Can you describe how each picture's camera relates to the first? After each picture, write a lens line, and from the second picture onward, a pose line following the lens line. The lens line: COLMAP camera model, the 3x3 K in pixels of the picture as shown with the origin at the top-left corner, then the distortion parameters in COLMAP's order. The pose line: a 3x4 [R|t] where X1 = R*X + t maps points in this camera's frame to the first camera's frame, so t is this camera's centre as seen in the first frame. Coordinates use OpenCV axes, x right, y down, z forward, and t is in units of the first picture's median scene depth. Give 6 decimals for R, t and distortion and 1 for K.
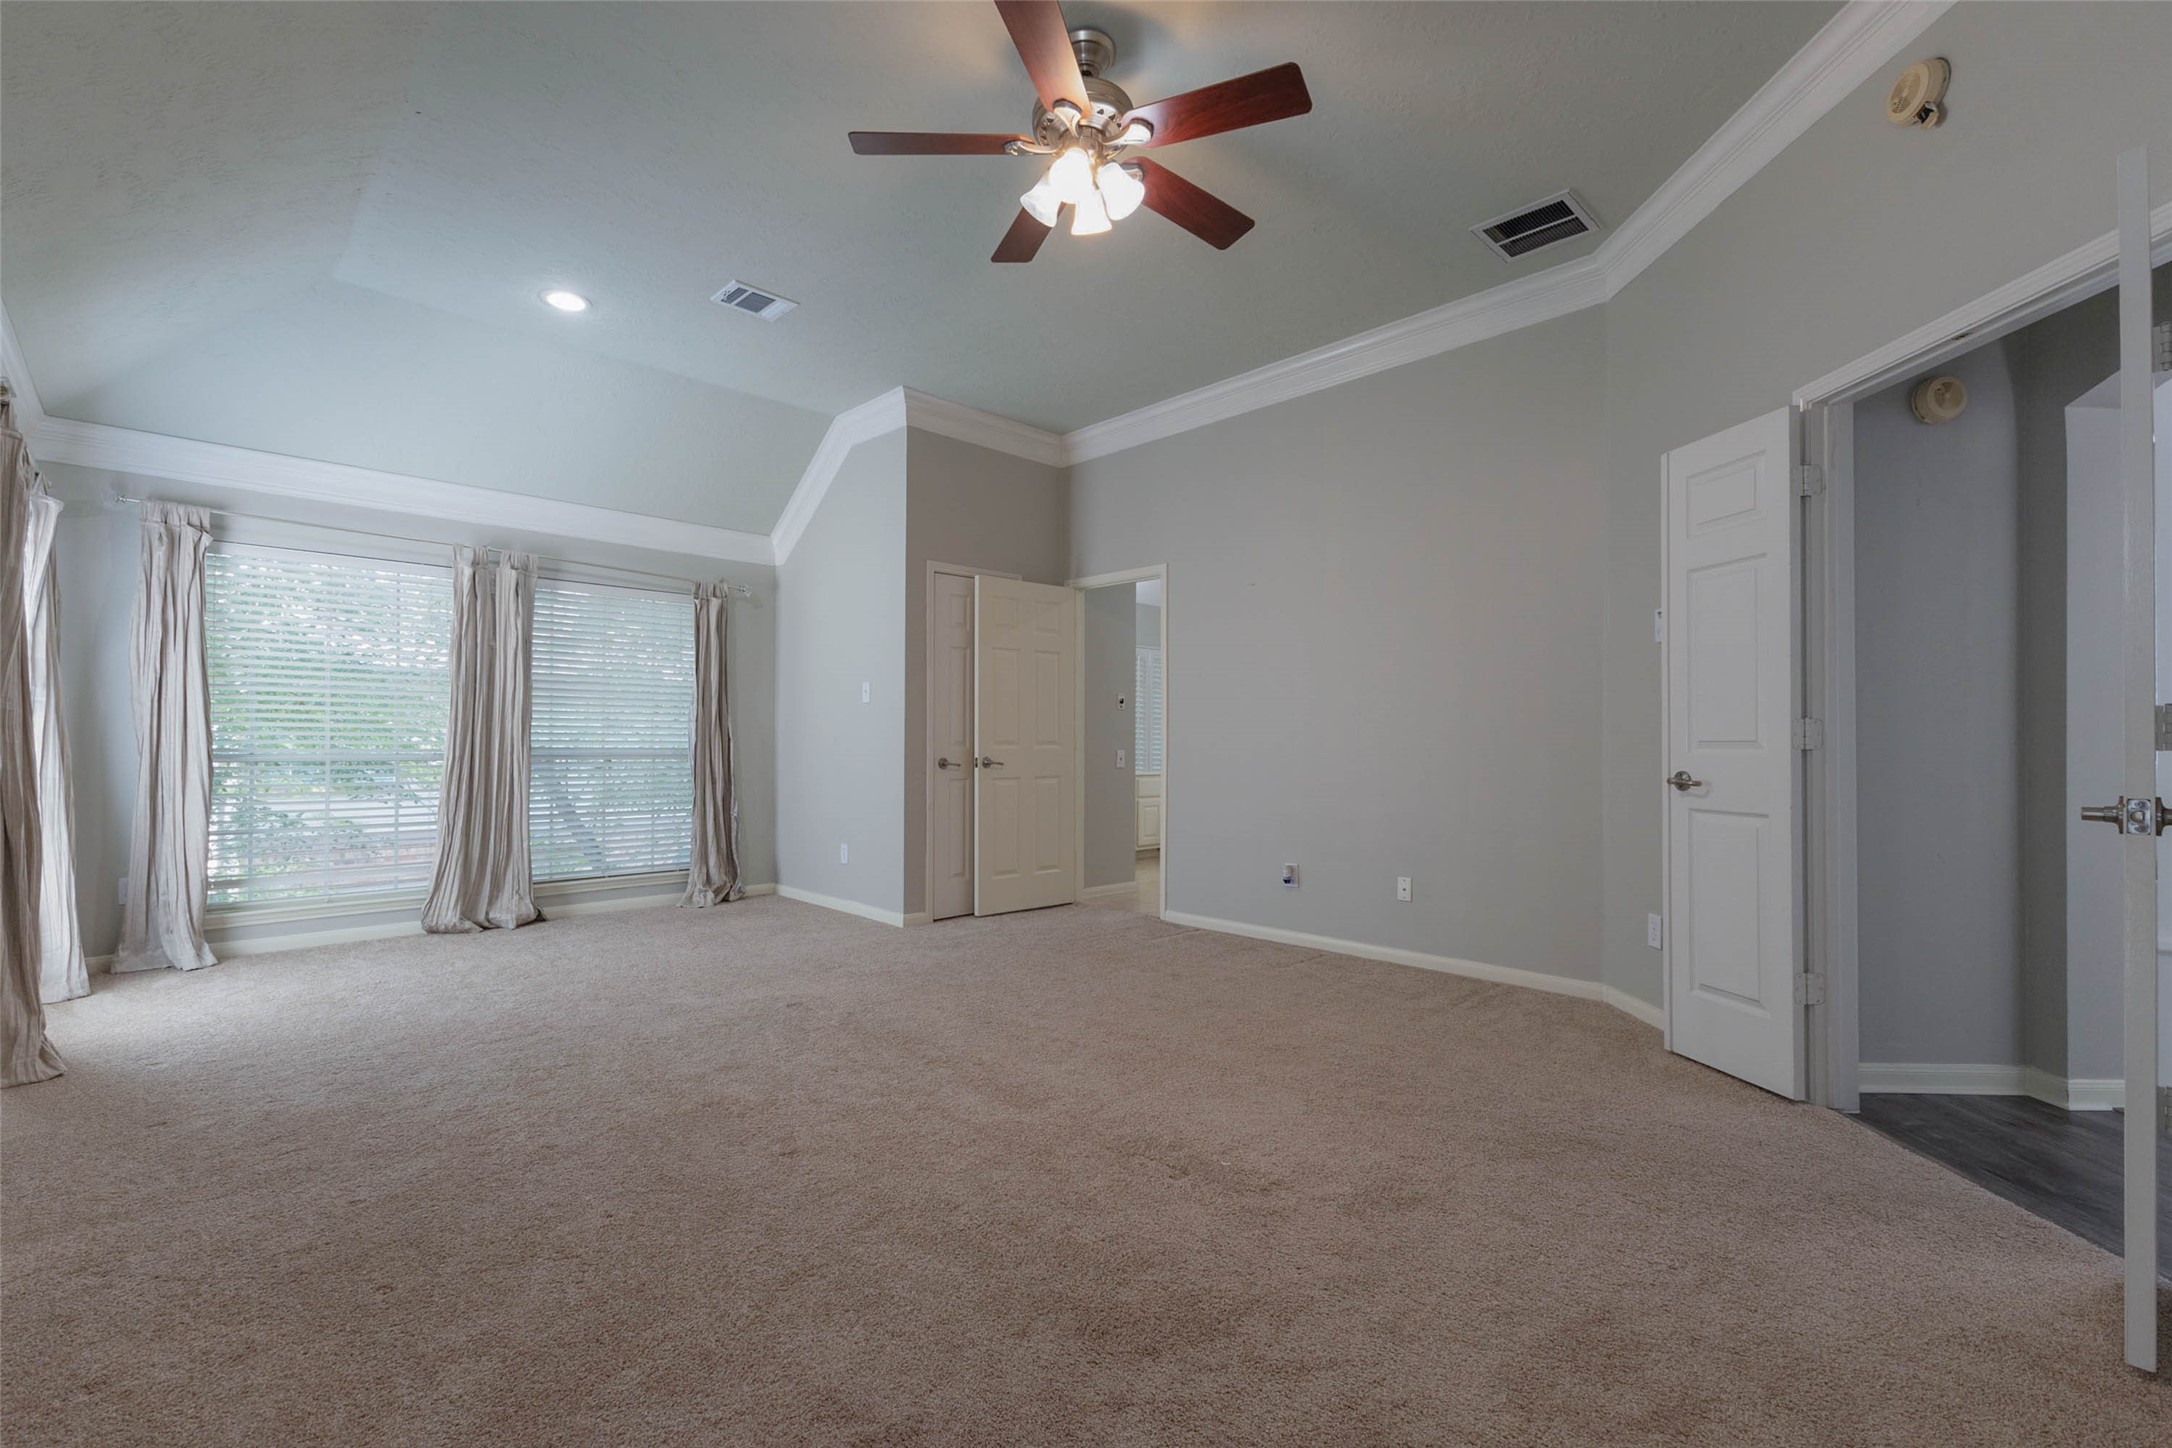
lens RADIAL K [[931.7, 0, 1083.4], [0, 931.7, 728.5], [0, 0, 1]] dist [0.005509, 0.000252]
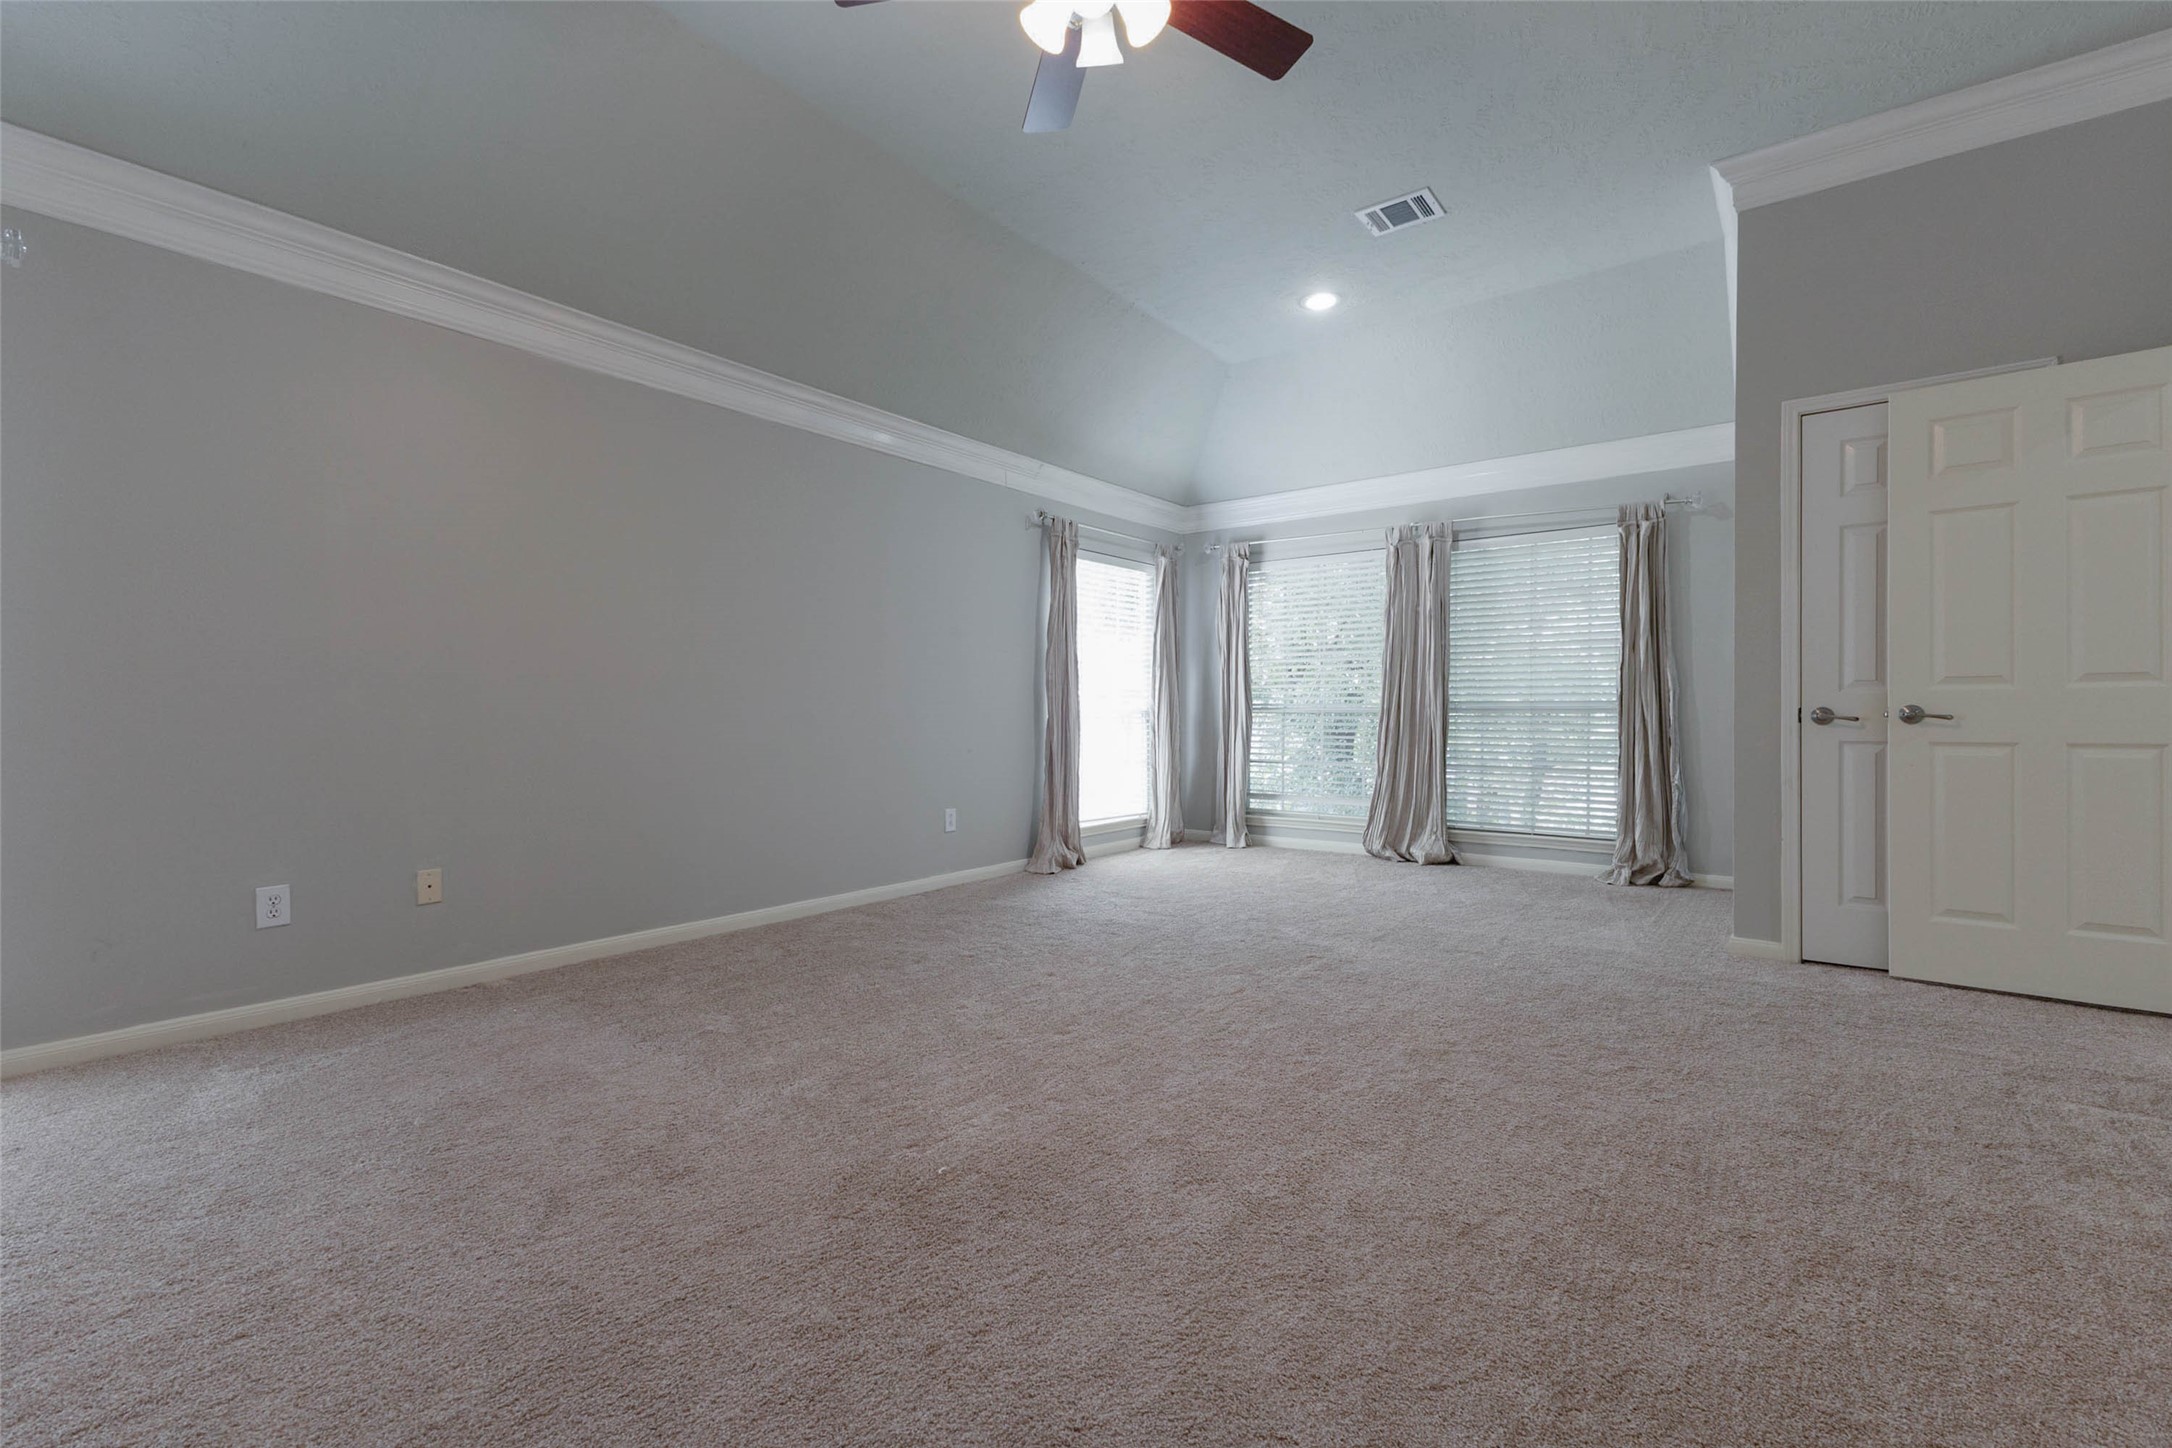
lens RADIAL K [[946.5, 0, 1091.3], [0, 946.5, 722.4], [0, 0, 1]] dist [0.007966, -0.000267]
pose [[0.149587, 0.004998, -0.988736, 0.422069], [0.019394, 0.999780, 0.007988, 0.027816], [0.988558, -0.020370, 0.149458, 0.428859]]
